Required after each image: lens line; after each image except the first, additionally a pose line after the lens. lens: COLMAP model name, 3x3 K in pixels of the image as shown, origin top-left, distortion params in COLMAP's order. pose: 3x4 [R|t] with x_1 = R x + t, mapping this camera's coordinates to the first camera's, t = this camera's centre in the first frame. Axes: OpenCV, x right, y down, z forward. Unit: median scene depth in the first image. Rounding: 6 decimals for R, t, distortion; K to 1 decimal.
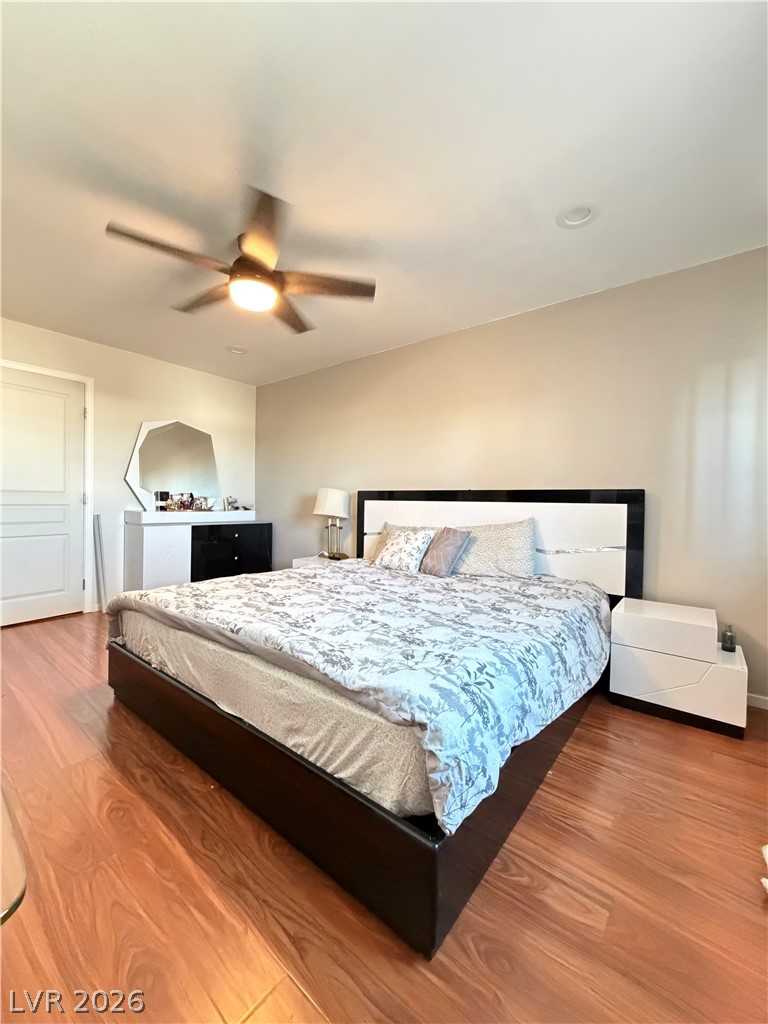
lens RADIAL K [[407.9, 0, 384.0], [0, 407.9, 512.0], [0, 0, 1]] dist [-0.001353, -0.000070]
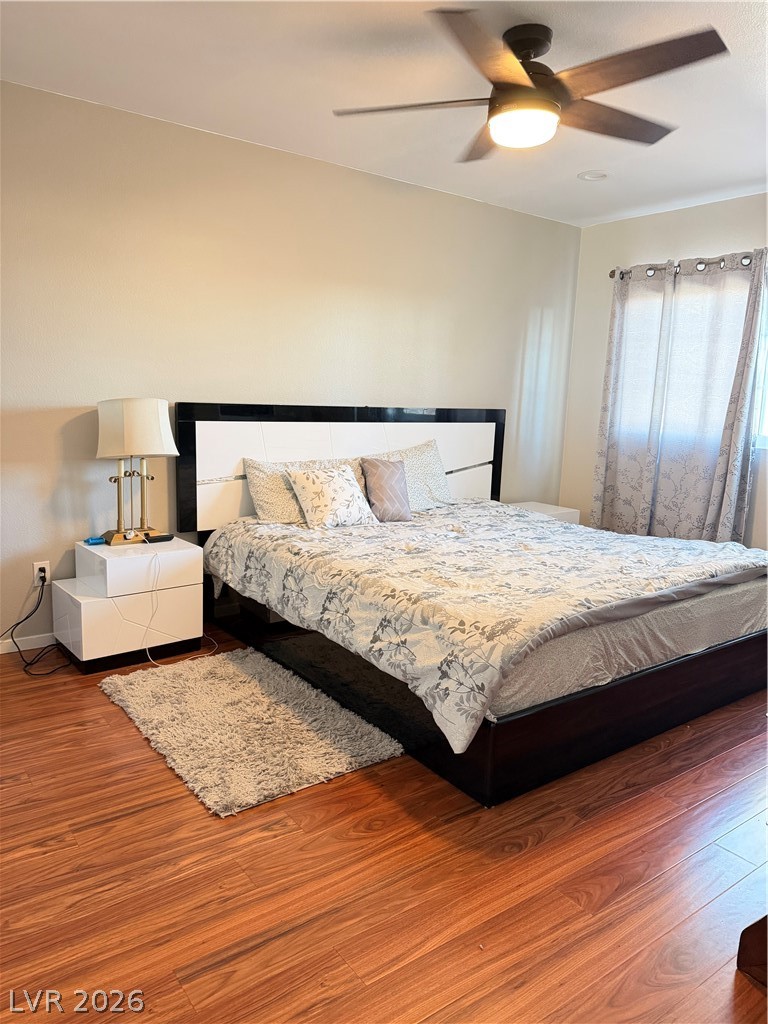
lens RADIAL K [[704.1, 0, 382.4], [0, 704.1, 529.2], [0, 0, 1]] dist [0.142083, -0.227613]
pose [[0.255253, -0.191400, 0.947741, -1.382345], [-0.007830, 0.979769, 0.199977, -0.120093], [-0.966843, -0.058466, 0.248590, 0.799313]]
